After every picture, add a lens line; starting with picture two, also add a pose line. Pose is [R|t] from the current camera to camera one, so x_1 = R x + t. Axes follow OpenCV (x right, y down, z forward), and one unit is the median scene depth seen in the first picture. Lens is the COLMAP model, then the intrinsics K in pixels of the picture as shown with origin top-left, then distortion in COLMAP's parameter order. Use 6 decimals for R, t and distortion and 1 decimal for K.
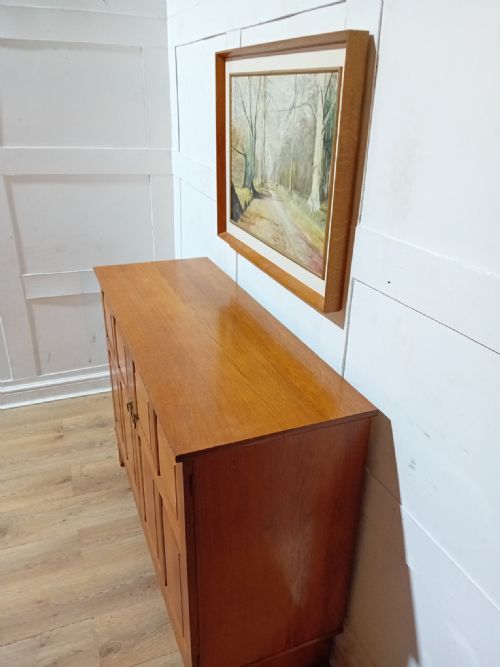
lens RADIAL K [[517.8, 0, 251.9], [0, 517.8, 336.1], [0, 0, 1]] dist [0.033825, -0.088575]
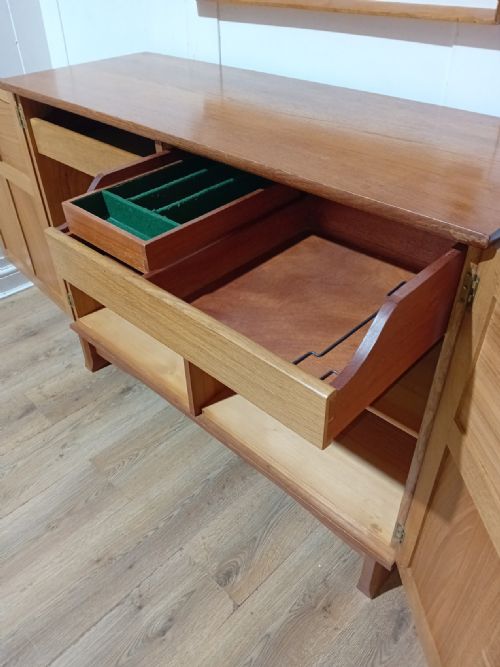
lens RADIAL K [[517.8, 0, 251.4], [0, 517.8, 336.2], [0, 0, 1]] dist [0.033825, -0.088575]
pose [[0.912356, -0.279833, 0.298832, -0.374792], [0.206812, 0.944974, 0.253481, 0.084354], [-0.353321, -0.169462, 0.920025, 0.336210]]
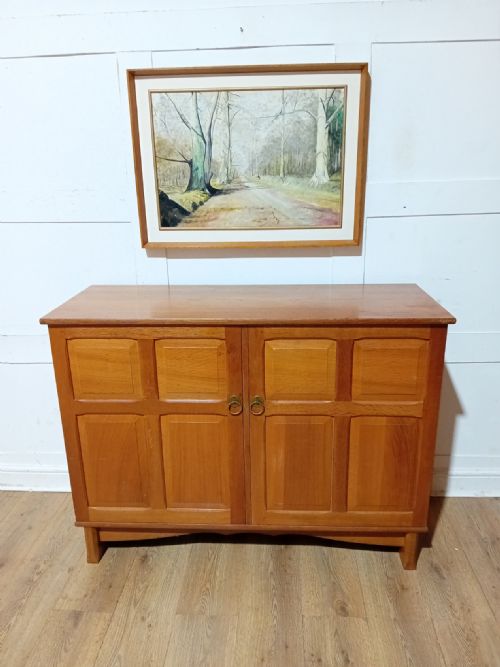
lens RADIAL K [[517.8, 0, 251.9], [0, 517.8, 336.8], [0, 0, 1]] dist [0.033825, -0.088575]
pose [[0.419568, -0.312221, 0.852339, -1.074861], [0.409217, 0.903212, 0.129418, -0.101048], [-0.810250, 0.294492, 0.506725, 0.453406]]
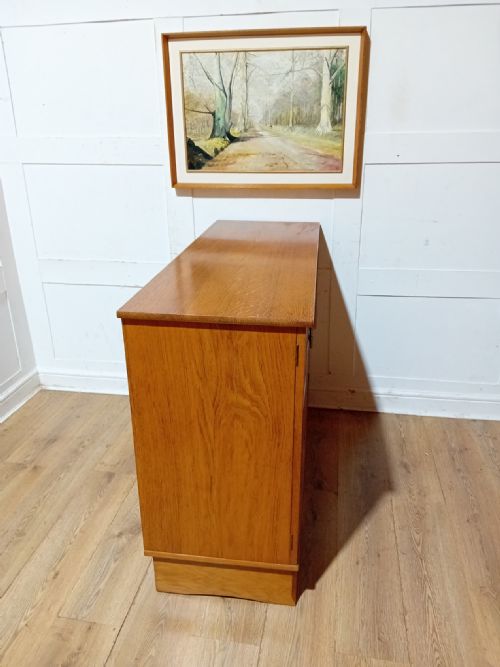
lens RADIAL K [[517.8, 0, 252.1], [0, 517.8, 336.0], [0, 0, 1]] dist [0.033825, -0.088575]
pose [[0.513143, -0.349861, 0.783761, -1.247380], [0.383259, 0.910459, 0.155490, 0.000786], [-0.767982, 0.220595, 0.601283, 0.265954]]
